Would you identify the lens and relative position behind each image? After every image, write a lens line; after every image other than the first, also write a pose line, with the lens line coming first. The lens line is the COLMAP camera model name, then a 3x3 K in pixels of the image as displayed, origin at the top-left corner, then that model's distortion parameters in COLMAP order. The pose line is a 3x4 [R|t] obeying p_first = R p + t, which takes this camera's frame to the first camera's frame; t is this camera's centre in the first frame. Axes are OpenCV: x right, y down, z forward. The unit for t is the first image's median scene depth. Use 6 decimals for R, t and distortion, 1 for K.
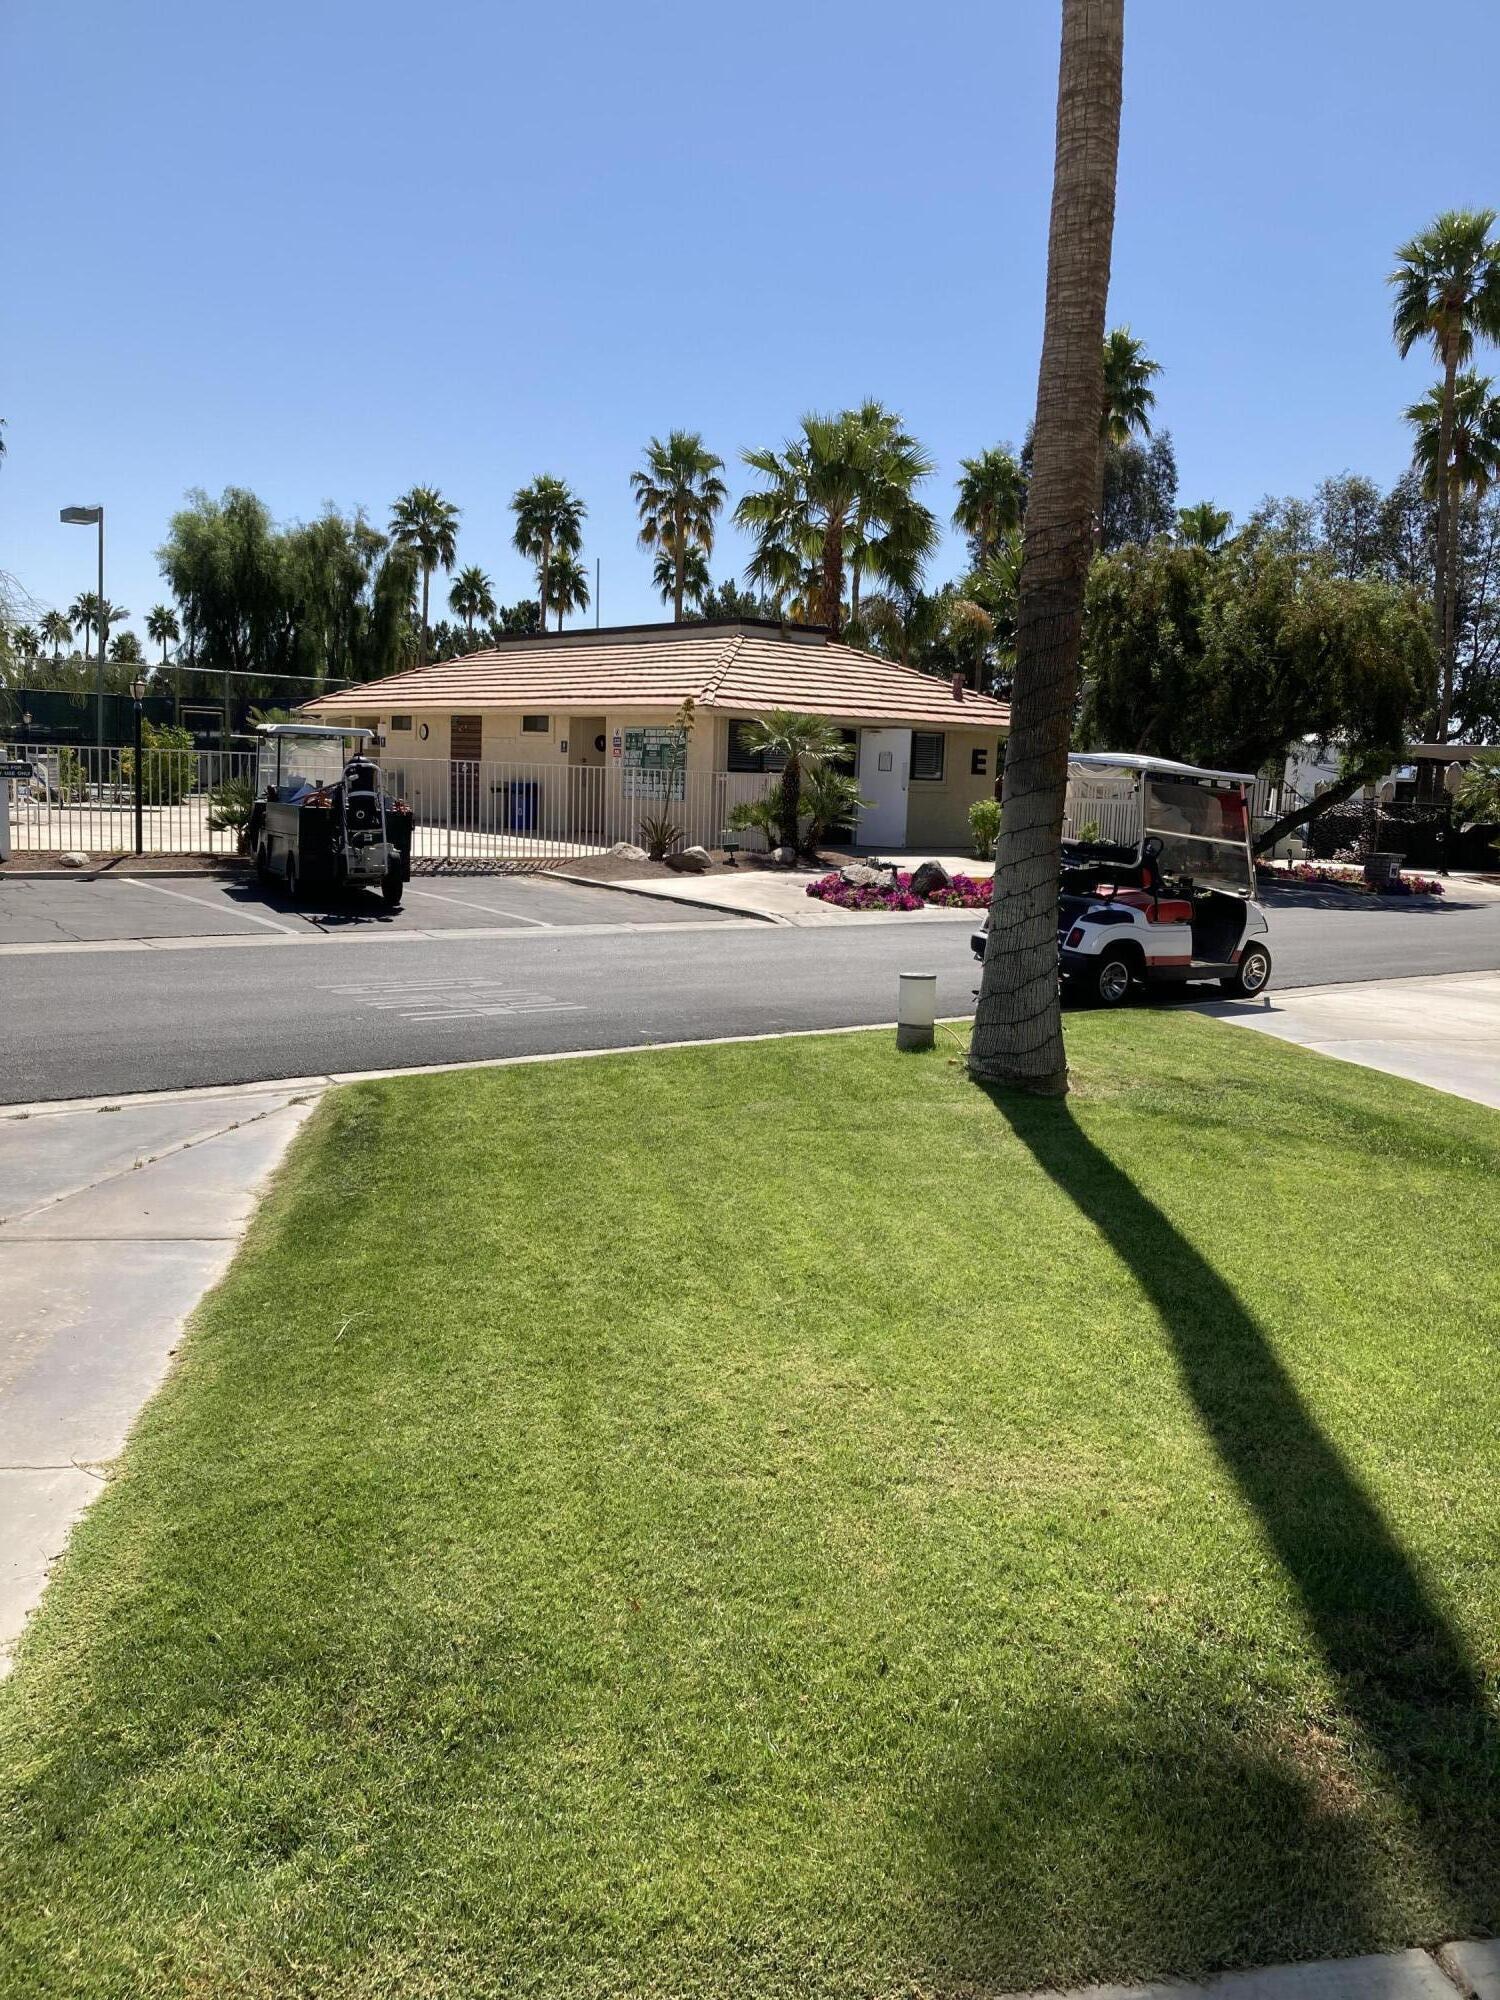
lens RADIAL K [[1623.0, 0, 817.0], [0, 1623.0, 1029.6], [0, 0, 1]] dist [-0.011265, -0.060570]
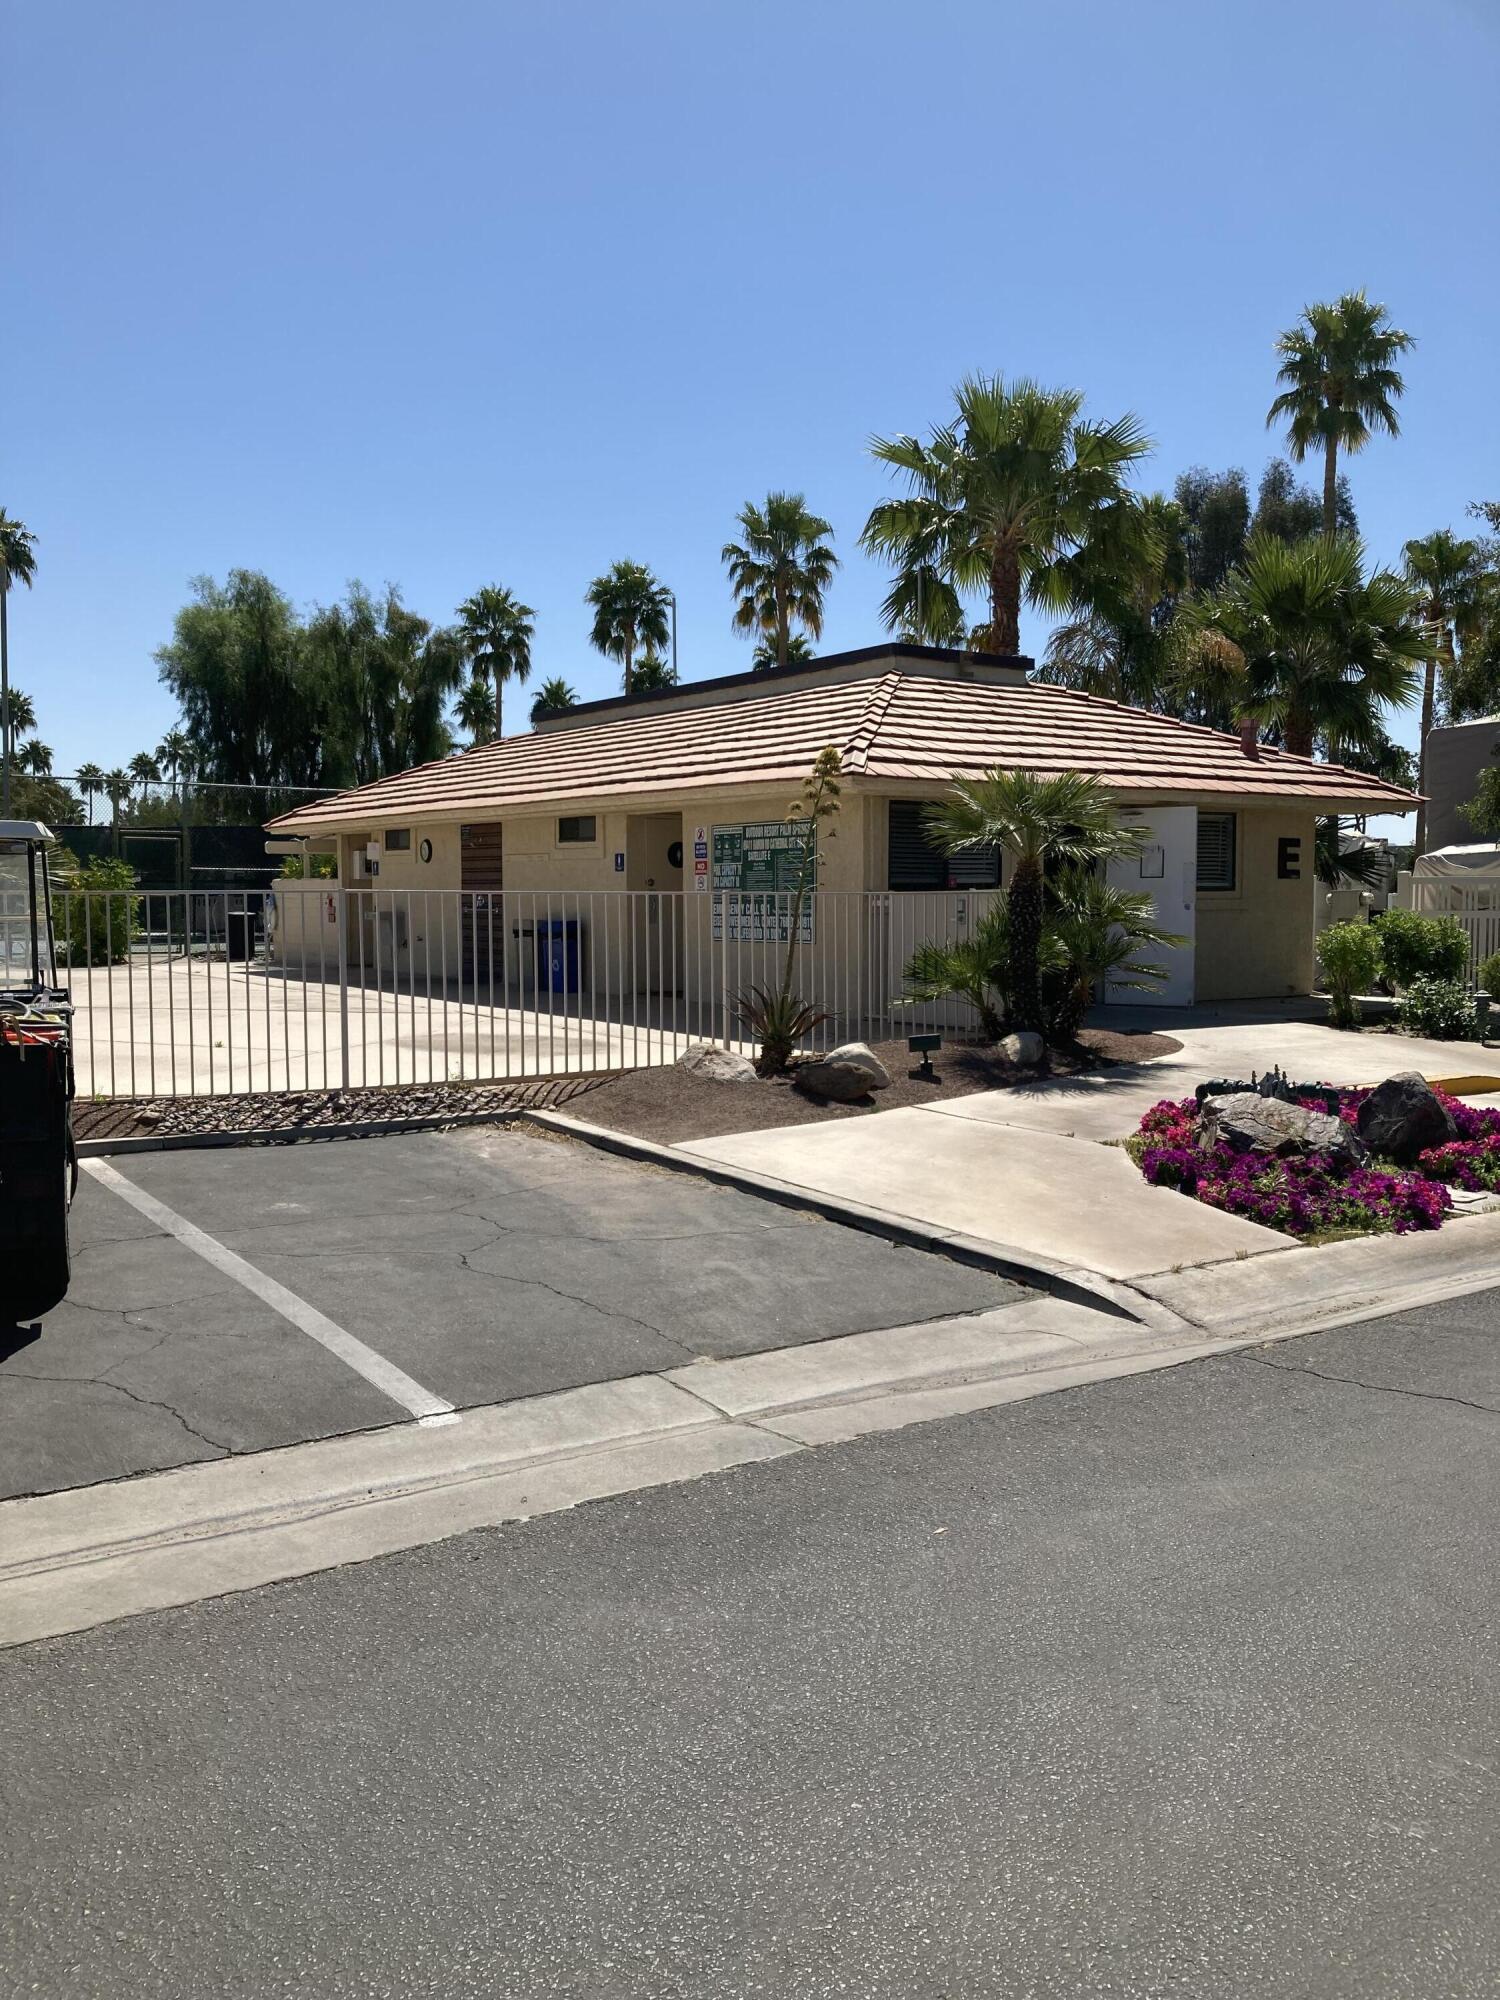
lens RADIAL K [[1623.0, 0, 761.9], [0, 1623.0, 989.5], [0, 0, 1]] dist [-0.011265, -0.060570]
pose [[0.994620, -0.033668, -0.097970, -0.033019], [0.024101, 0.994969, -0.097243, -0.050792], [0.100751, 0.094359, 0.990427, 0.314645]]
